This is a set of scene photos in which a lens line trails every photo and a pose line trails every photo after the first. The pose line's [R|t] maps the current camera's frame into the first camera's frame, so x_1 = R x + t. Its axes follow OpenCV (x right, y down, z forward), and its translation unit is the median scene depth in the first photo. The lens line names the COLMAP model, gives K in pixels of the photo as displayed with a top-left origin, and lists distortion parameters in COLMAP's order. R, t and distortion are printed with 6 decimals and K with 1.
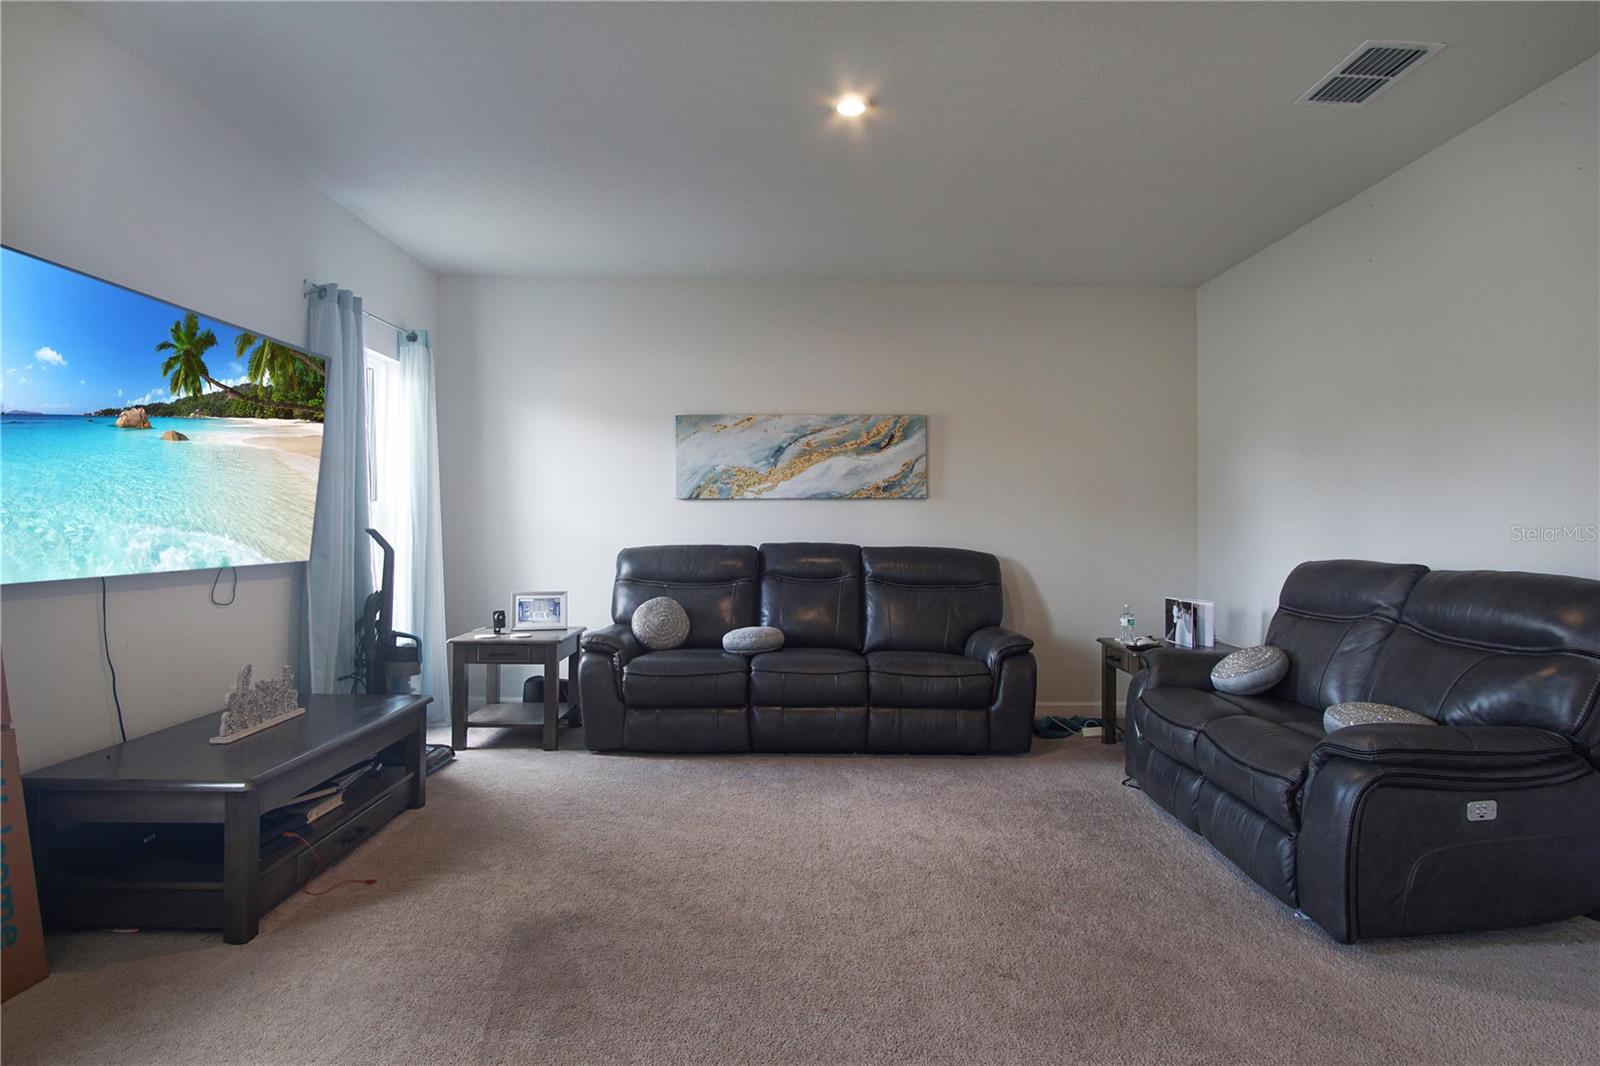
lens RADIAL K [[868.4, 0, 810.1], [0, 868.4, 522.0], [0, 0, 1]] dist [-0.020661, 0.001761]
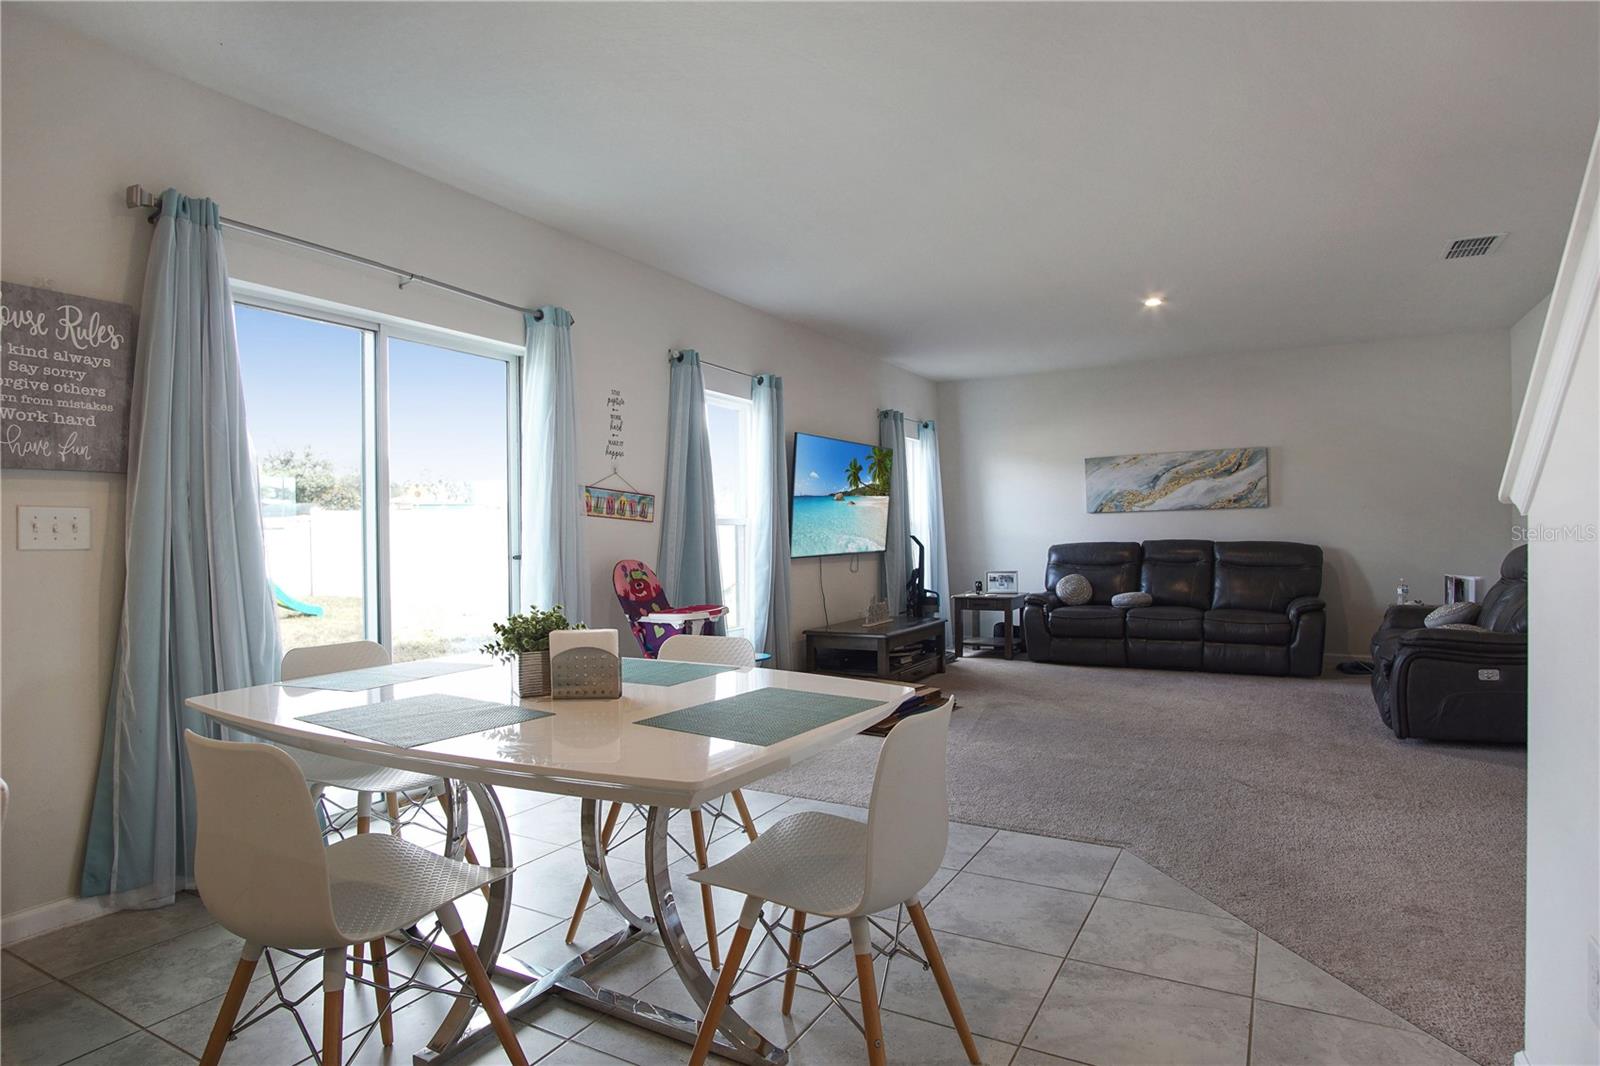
lens RADIAL K [[868.4, 0, 810.1], [0, 868.4, 522.0], [0, 0, 1]] dist [-0.020661, 0.001761]
pose [[0.862035, -0.026504, -0.506155, 0.229597], [0.023011, 0.999649, -0.013155, -0.001320], [0.506326, -0.000308, 0.862342, -0.659857]]
